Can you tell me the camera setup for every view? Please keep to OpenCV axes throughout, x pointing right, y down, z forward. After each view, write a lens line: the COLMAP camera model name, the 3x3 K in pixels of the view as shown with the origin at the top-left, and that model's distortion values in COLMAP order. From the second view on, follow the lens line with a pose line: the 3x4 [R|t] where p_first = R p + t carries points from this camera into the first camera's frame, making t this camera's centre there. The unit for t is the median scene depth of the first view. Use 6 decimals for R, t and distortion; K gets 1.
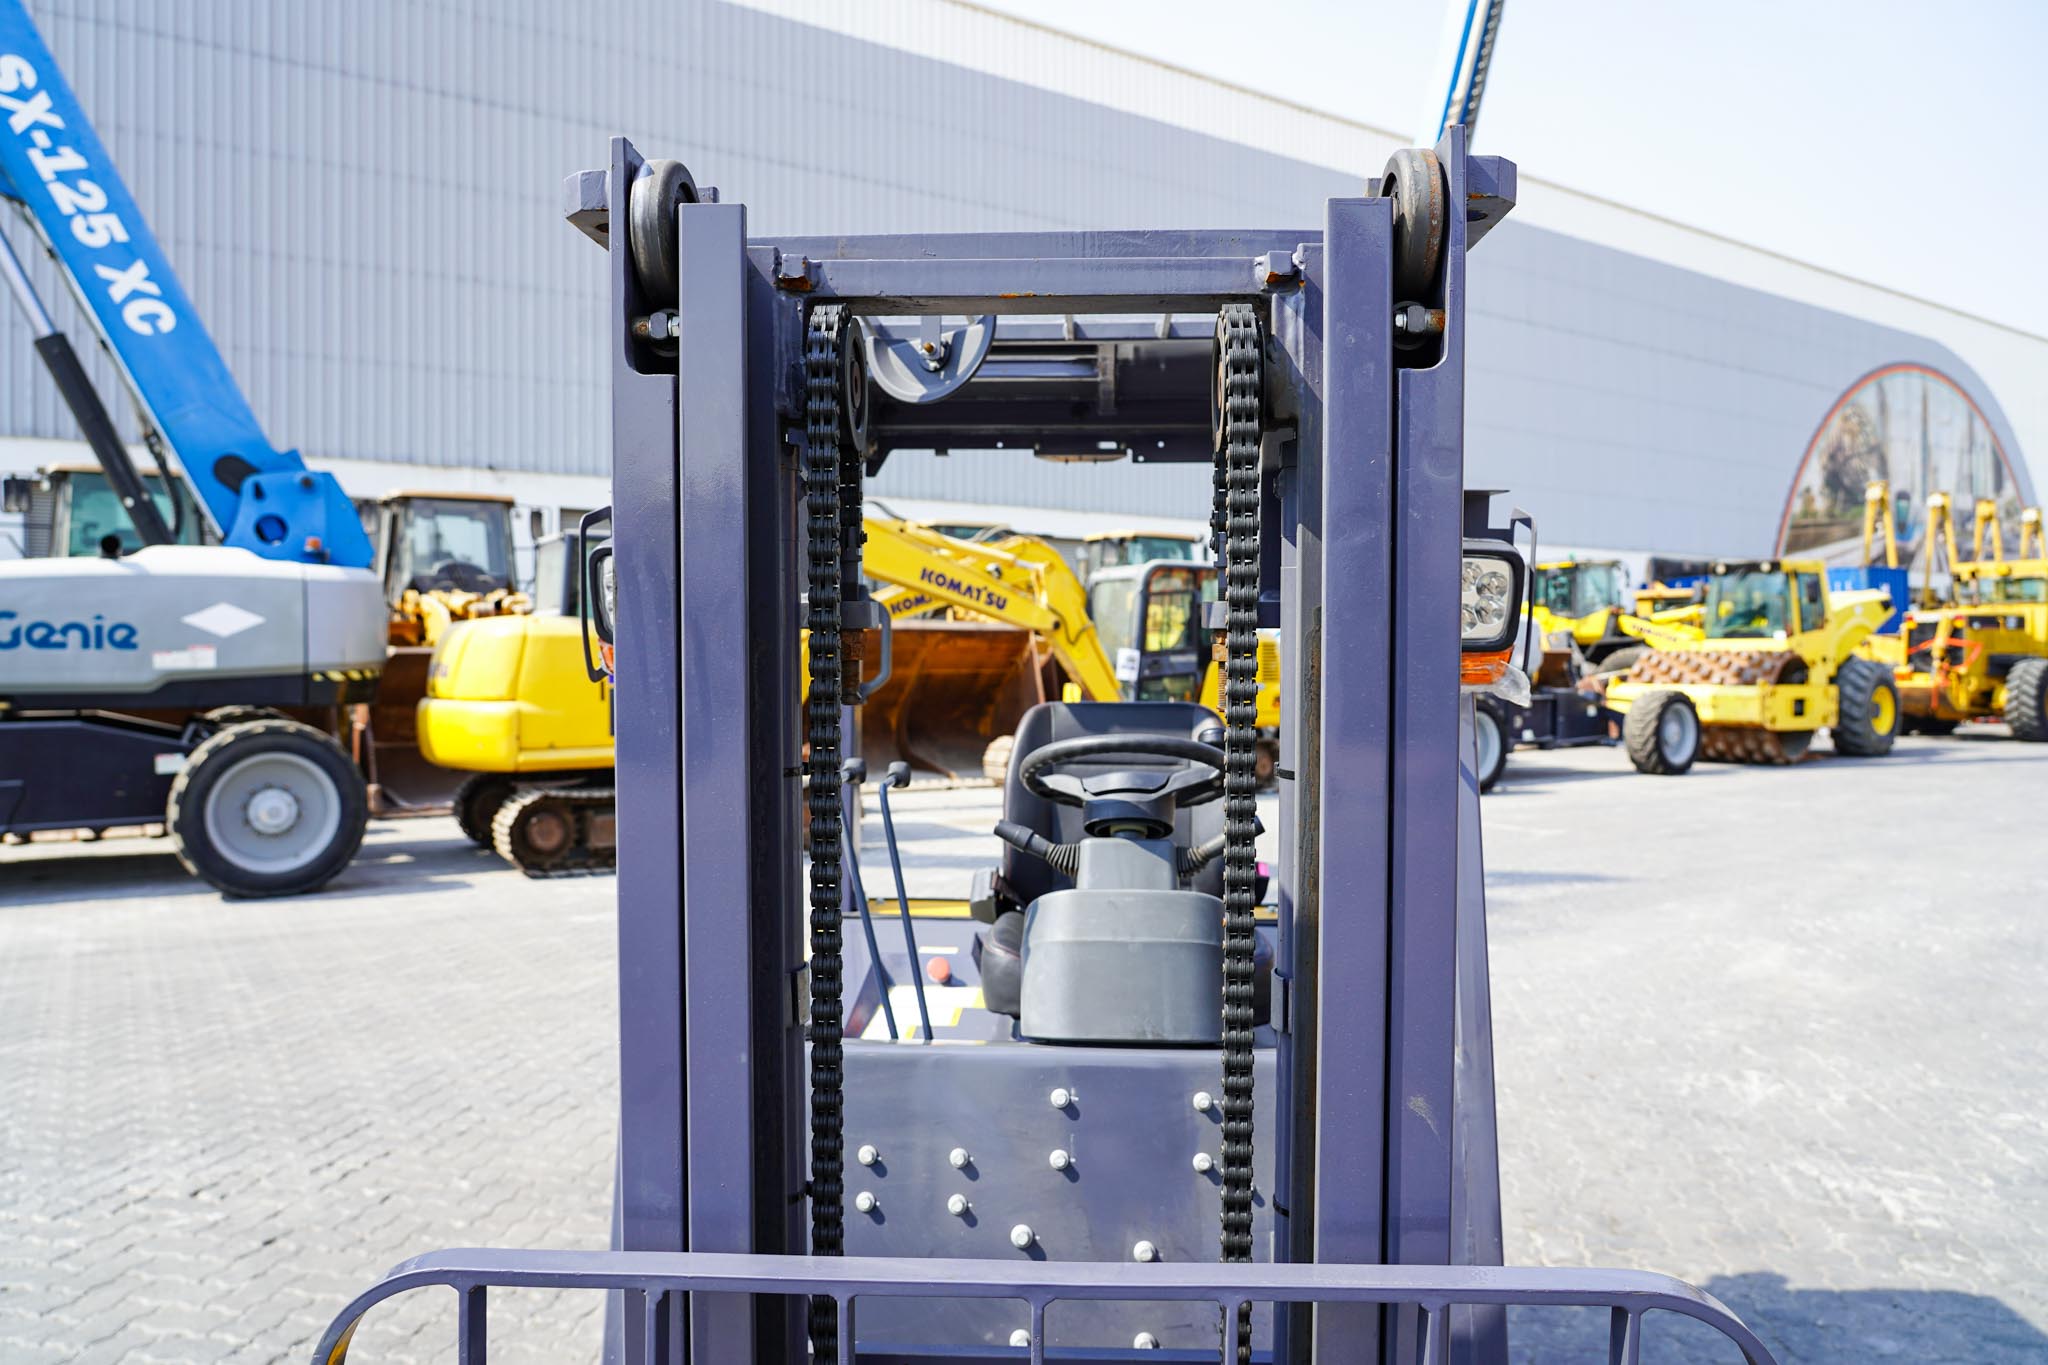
lens RADIAL K [[1383.8, 0, 1021.2], [0, 1383.8, 665.8], [0, 0, 1]] dist [-0.033609, 0.018405]
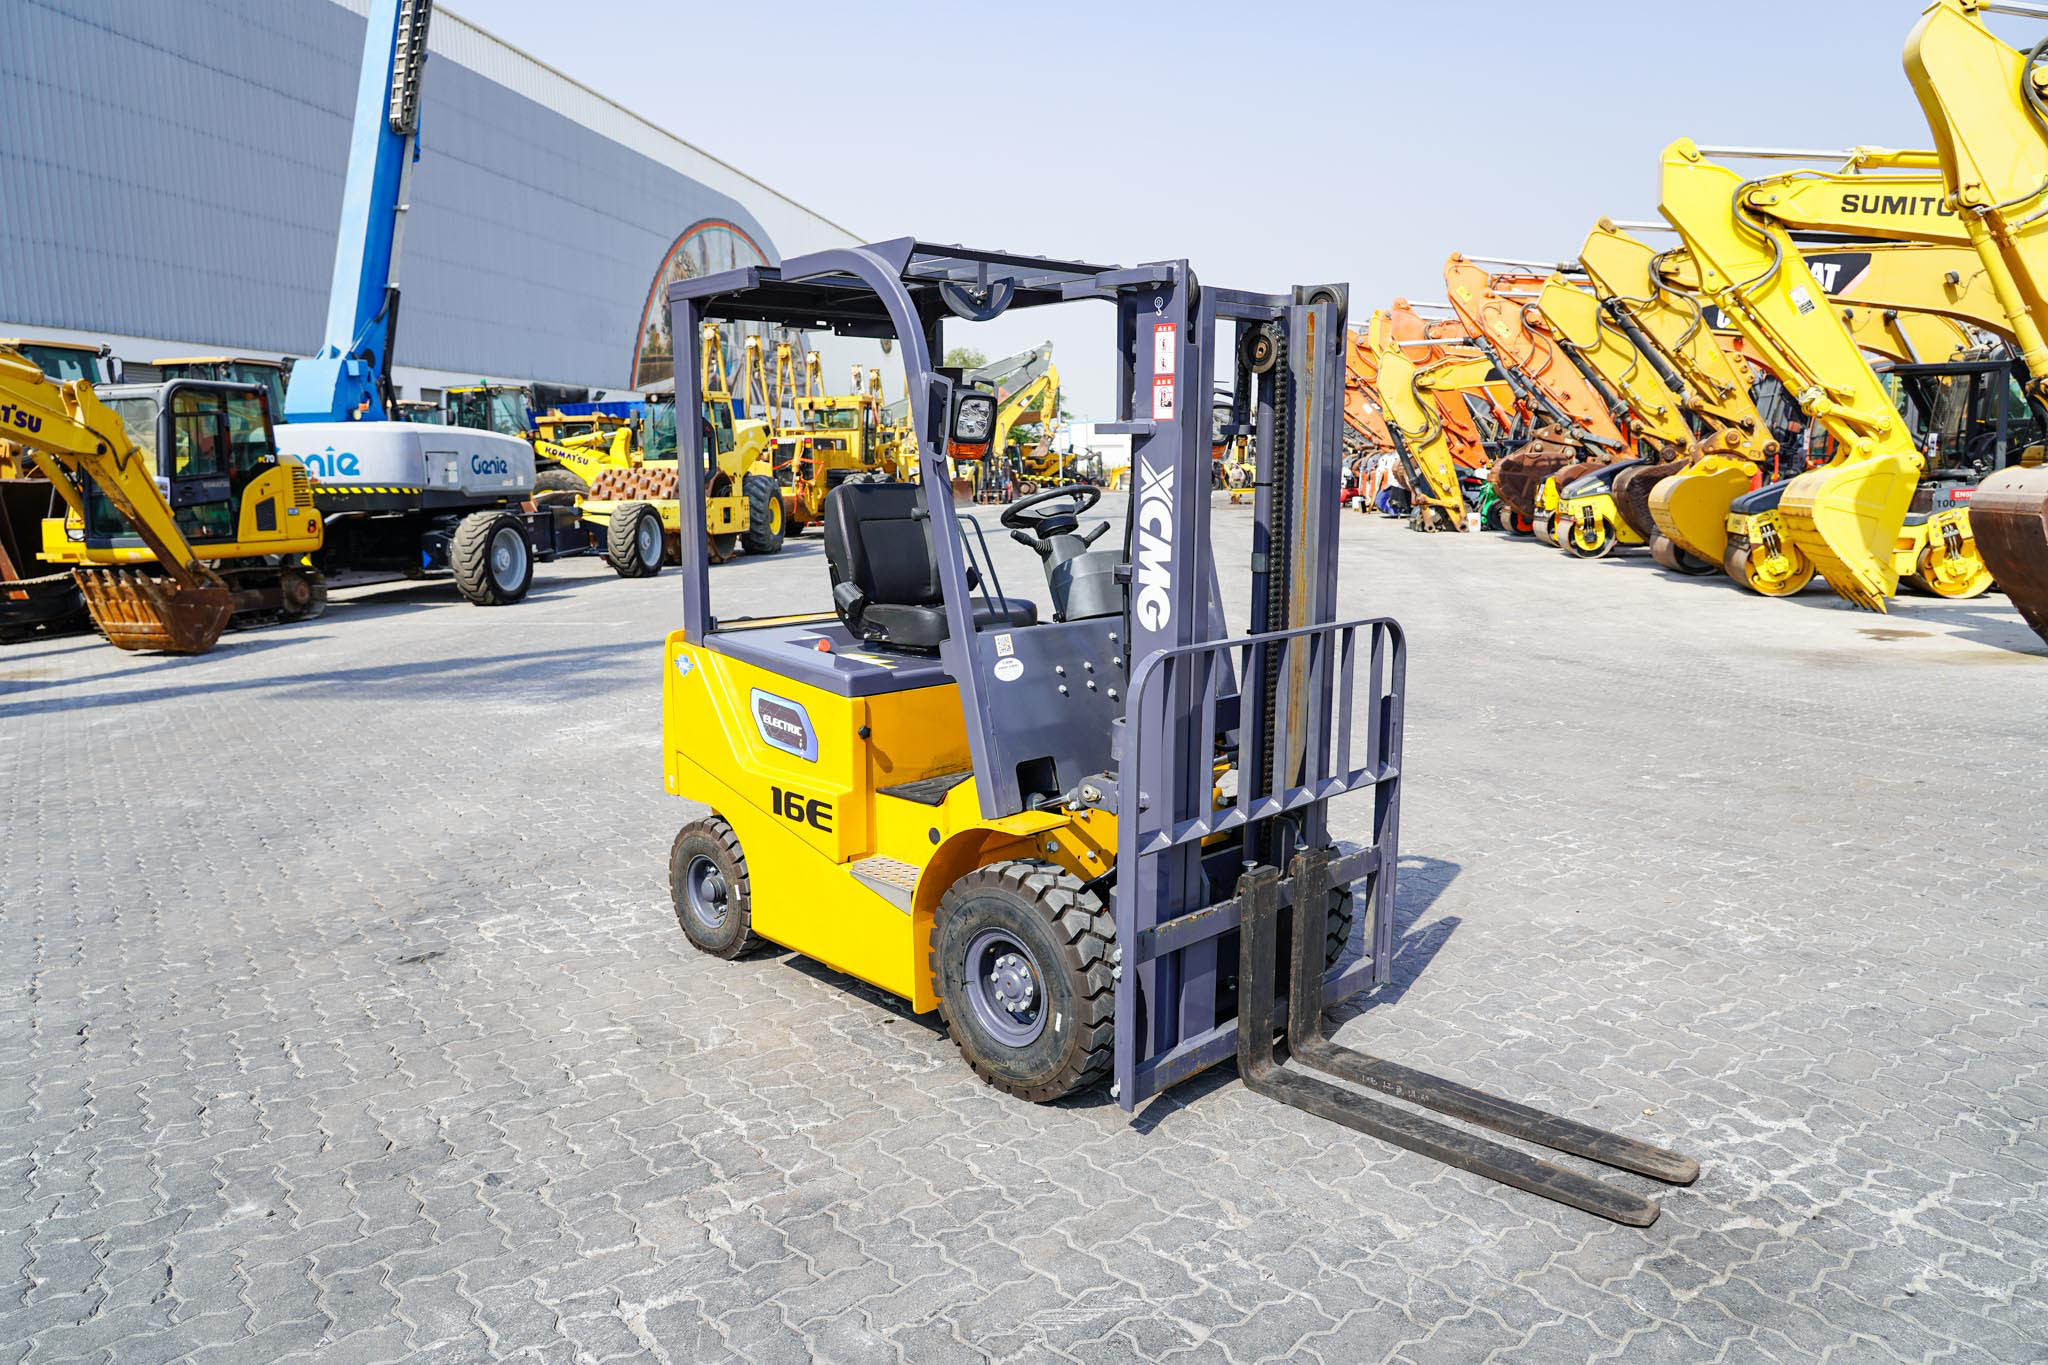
lens RADIAL K [[1383.8, 0, 1023.2], [0, 1383.8, 672.3], [0, 0, 1]] dist [-0.033609, 0.018405]
pose [[0.688909, -0.118433, 0.715107, -0.279356], [0.024714, 0.989826, 0.140123, 0.005911], [-0.724426, -0.078859, 0.684827, -0.081846]]
